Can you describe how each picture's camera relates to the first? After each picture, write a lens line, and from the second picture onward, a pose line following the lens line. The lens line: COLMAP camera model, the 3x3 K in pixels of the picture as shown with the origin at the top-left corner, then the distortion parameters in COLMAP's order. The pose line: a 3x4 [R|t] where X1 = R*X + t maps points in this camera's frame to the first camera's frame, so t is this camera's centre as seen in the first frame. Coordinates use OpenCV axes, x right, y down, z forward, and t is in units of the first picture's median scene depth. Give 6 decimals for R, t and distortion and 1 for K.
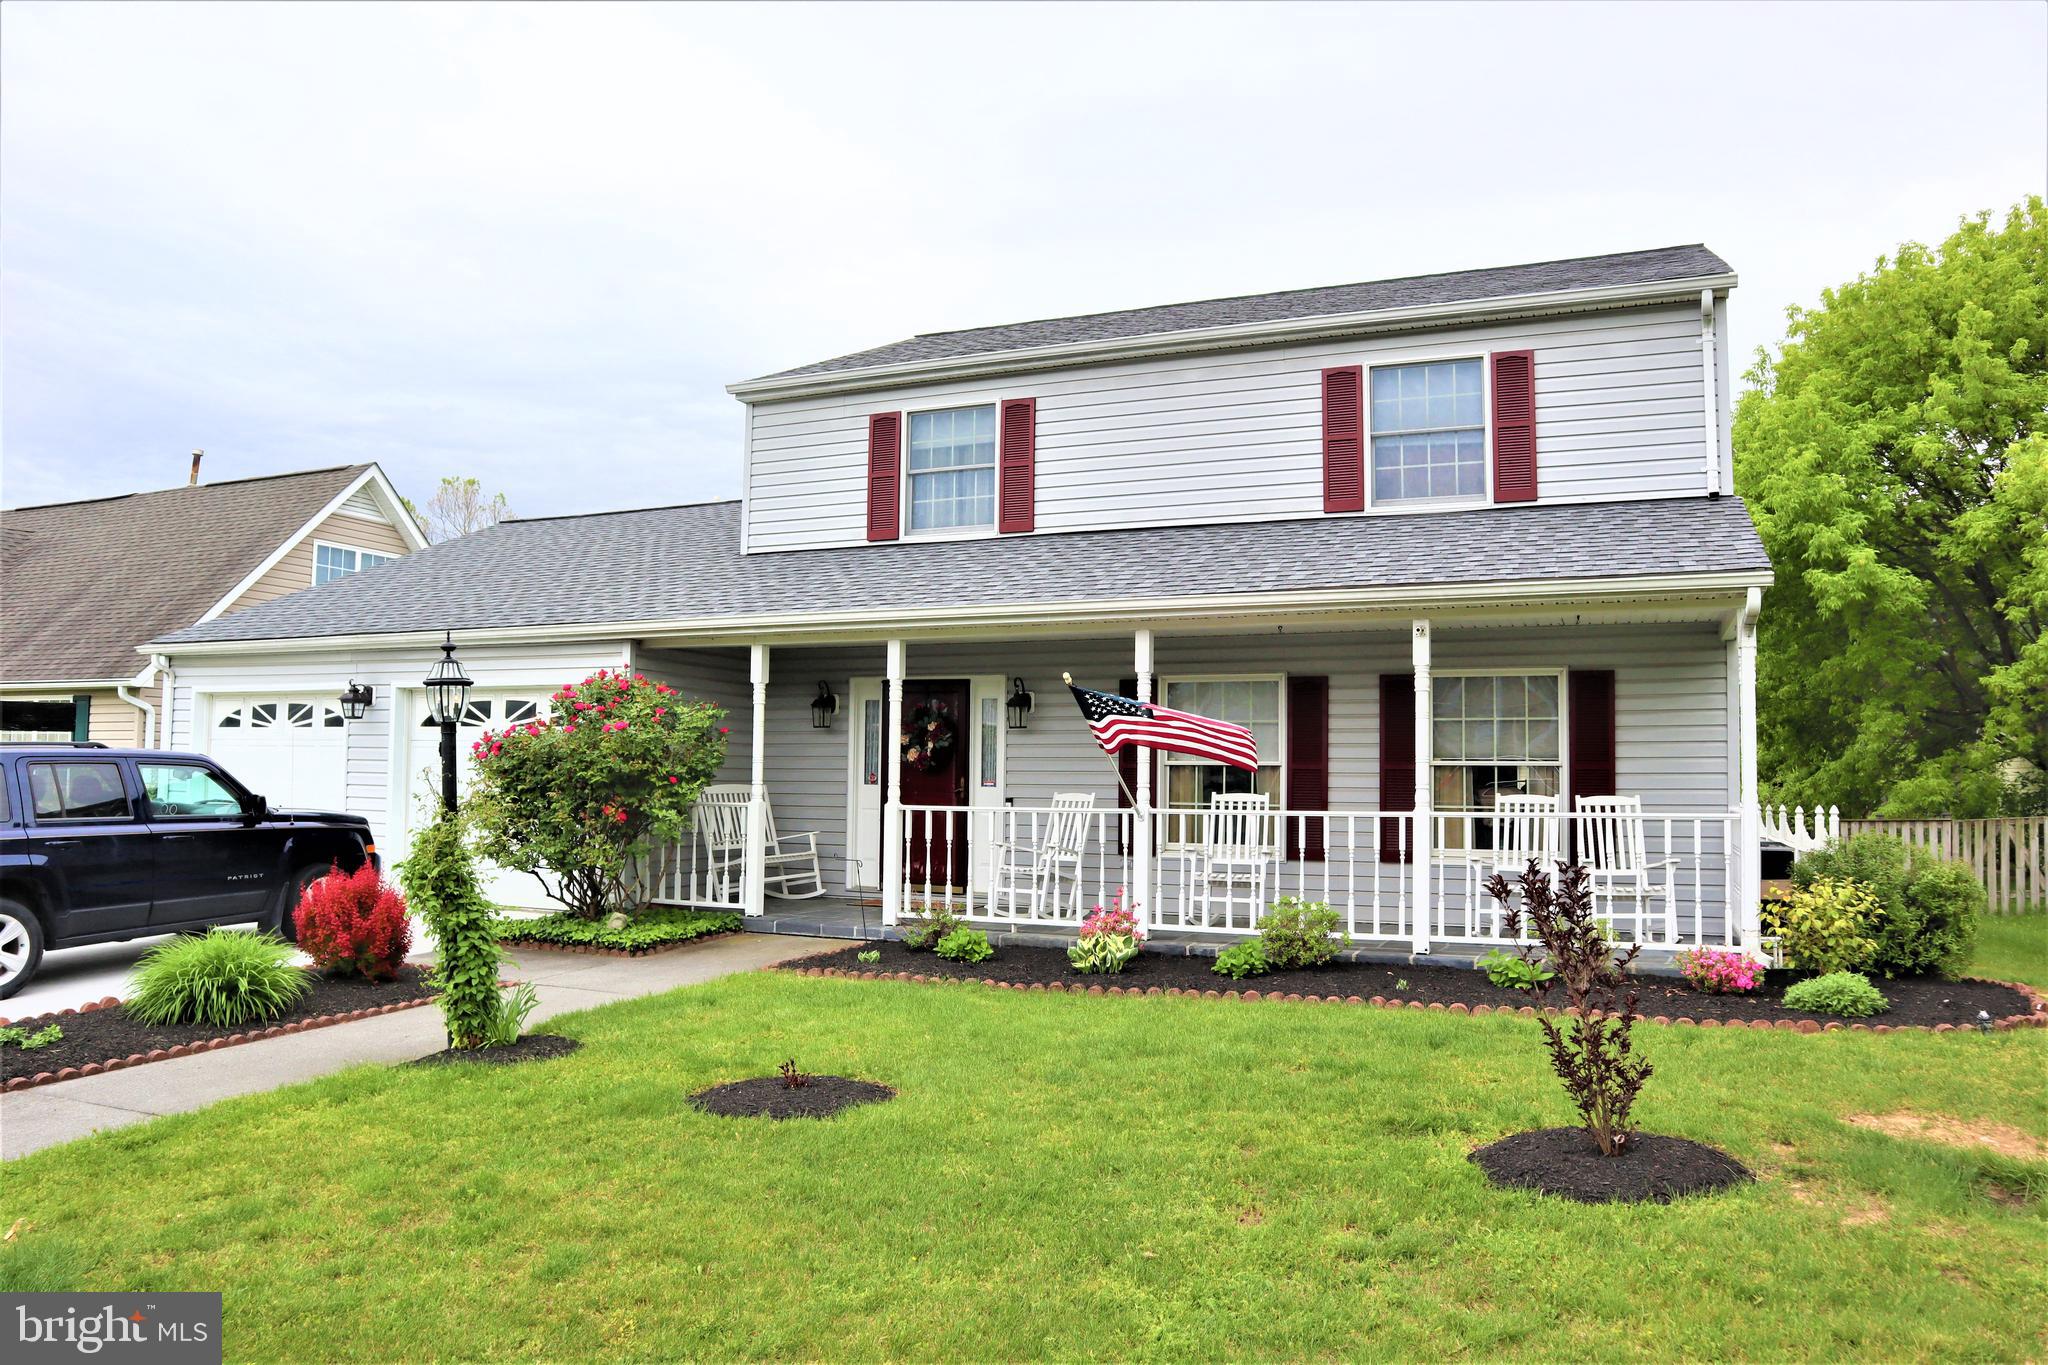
lens RADIAL K [[1410.3, 0, 1024.0], [0, 1410.3, 682.5], [0, 0, 1]] dist [-0.095186, 0.049489]
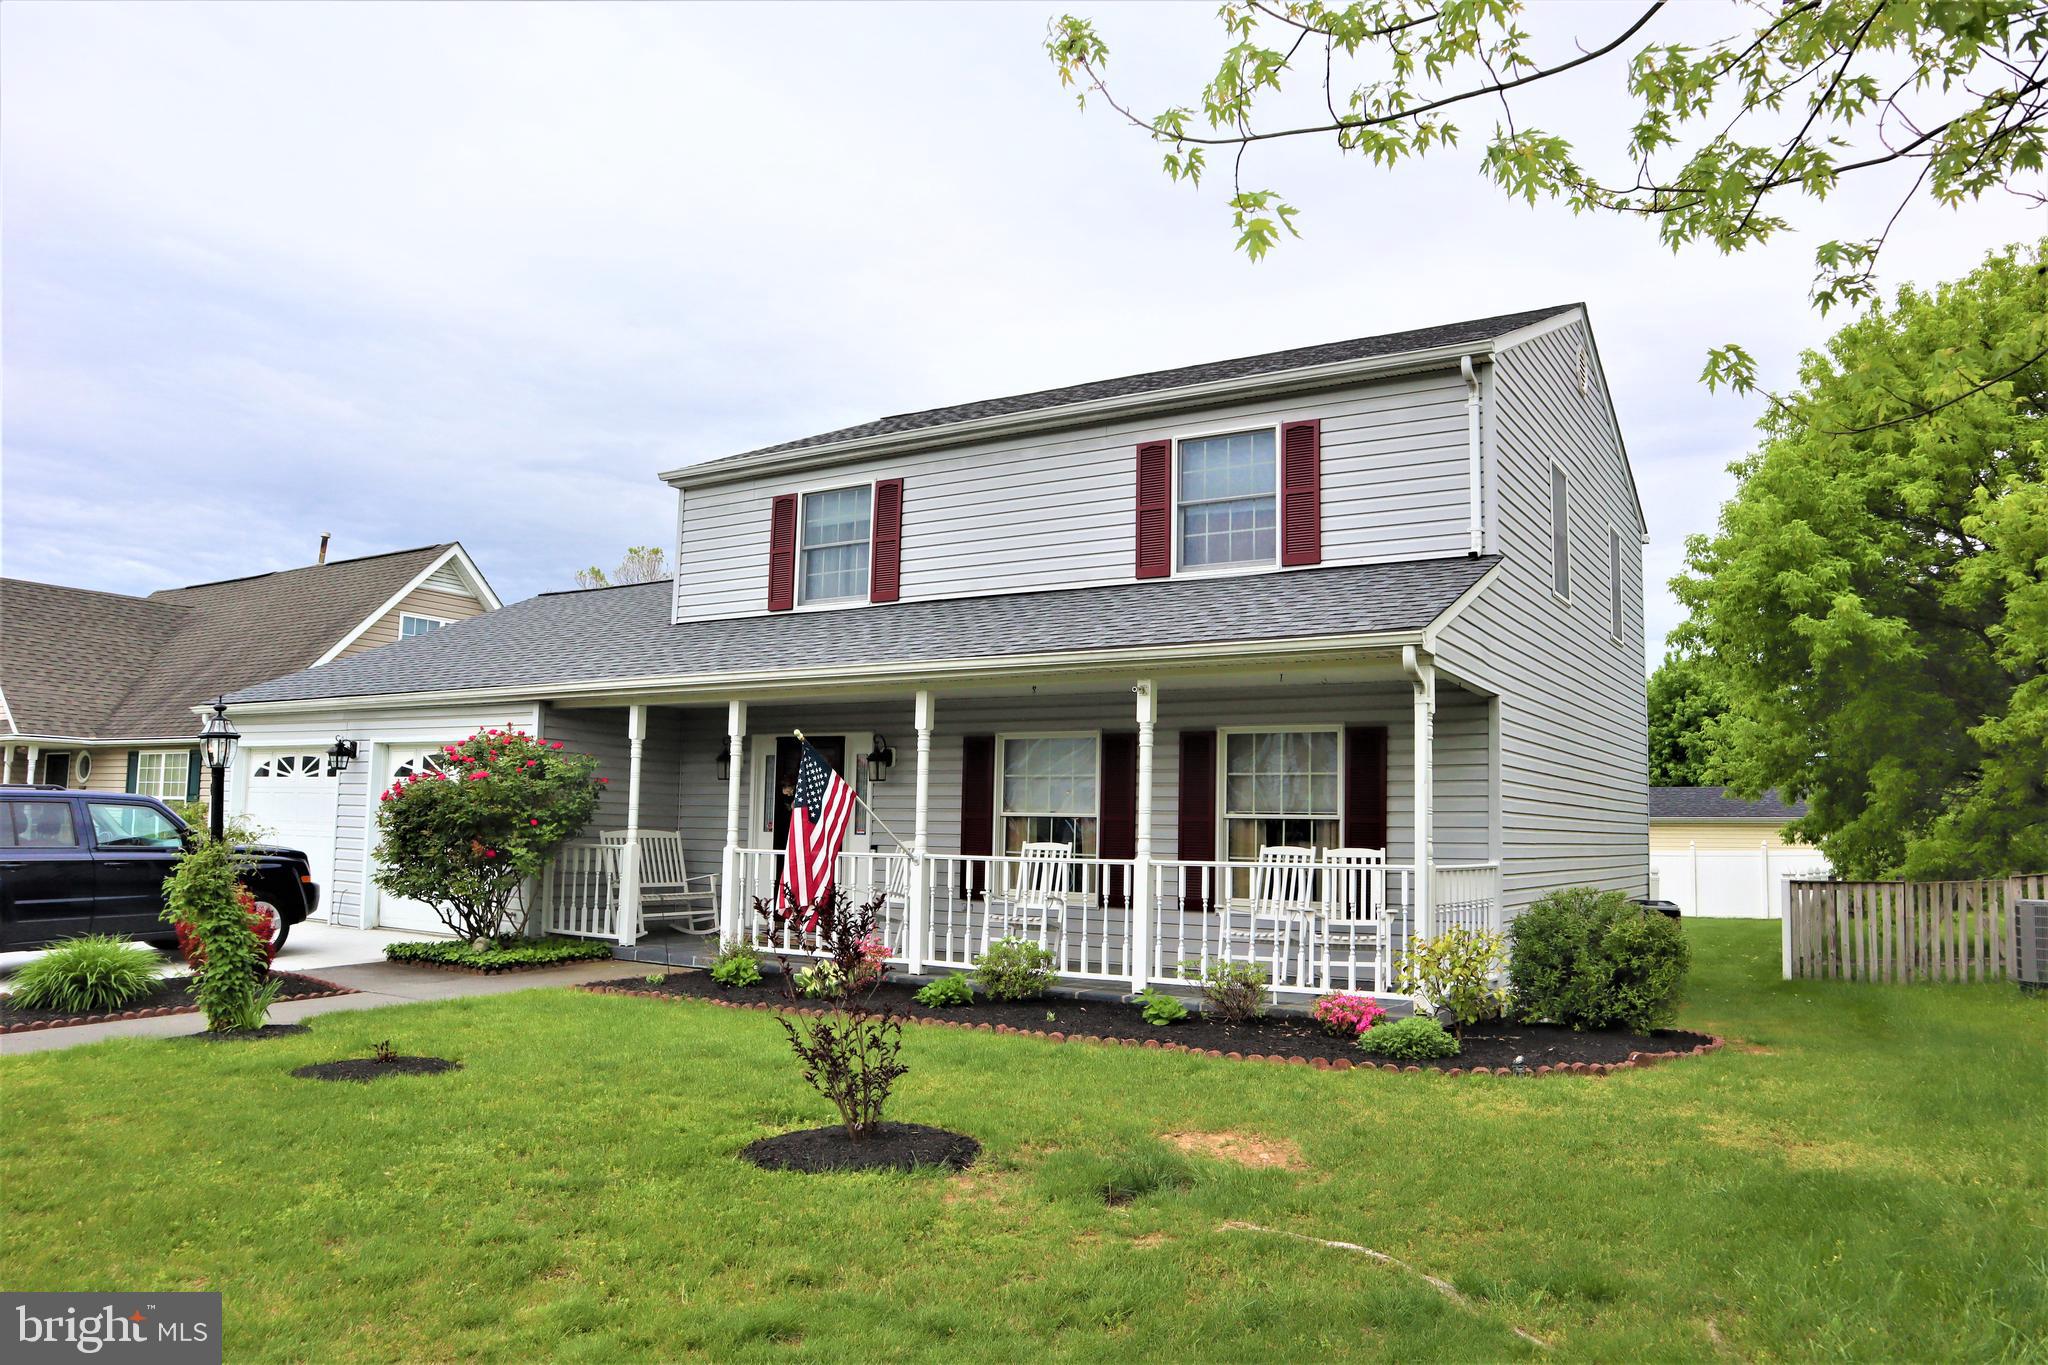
lens RADIAL K [[1430.6, 0, 1024.0], [0, 1430.6, 682.5], [0, 0, 1]] dist [-0.103460, 0.079707]
pose [[0.986521, -0.006669, -0.163497, 0.299710], [-0.000033, 0.999161, -0.040959, 0.001460], [0.163633, 0.040412, 0.985693, -0.075025]]
